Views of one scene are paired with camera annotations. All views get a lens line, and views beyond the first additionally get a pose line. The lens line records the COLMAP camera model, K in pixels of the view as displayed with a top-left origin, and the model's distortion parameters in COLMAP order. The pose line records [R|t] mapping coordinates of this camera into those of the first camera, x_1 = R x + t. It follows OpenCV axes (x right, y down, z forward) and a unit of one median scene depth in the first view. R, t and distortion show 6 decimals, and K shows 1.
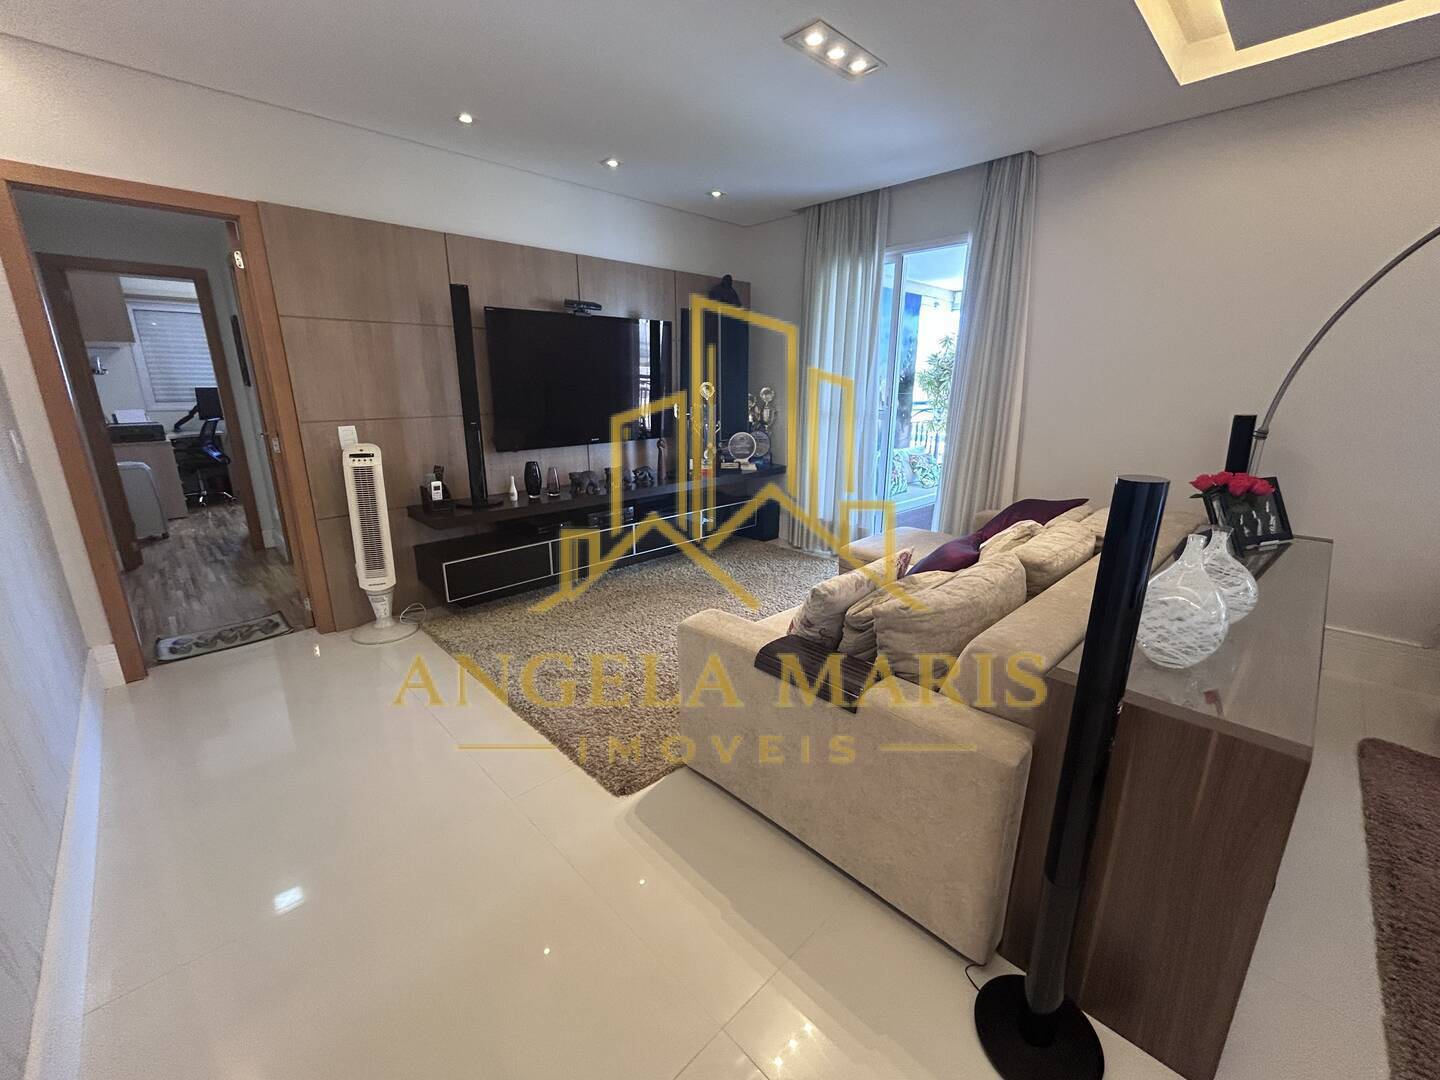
lens RADIAL K [[582.5, 0, 727.4], [0, 582.5, 541.0], [0, 0, 1]] dist [-0.002385, -0.000662]
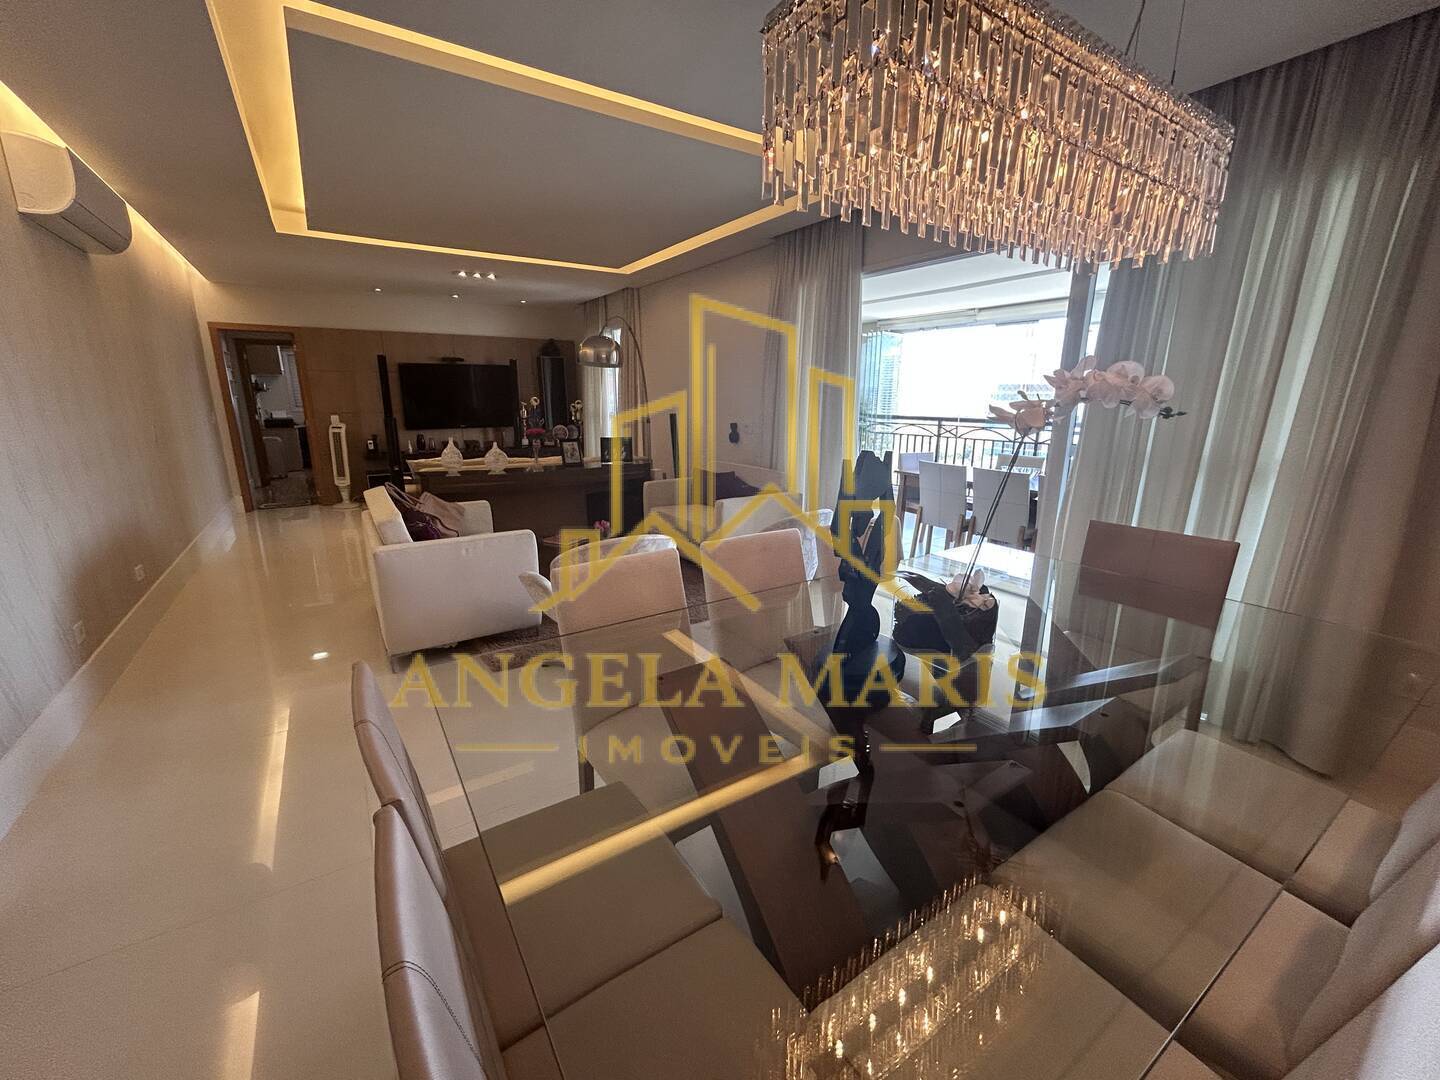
lens RADIAL K [[582.5, 0, 710.7], [0, 582.5, 541.0], [0, 0, 1]] dist [-0.002385, -0.000662]
pose [[0.980048, 0.055123, -0.190967, 1.235741], [-0.059426, 0.998090, -0.016879, 0.243455], [0.189672, 0.027891, 0.981451, -0.943887]]
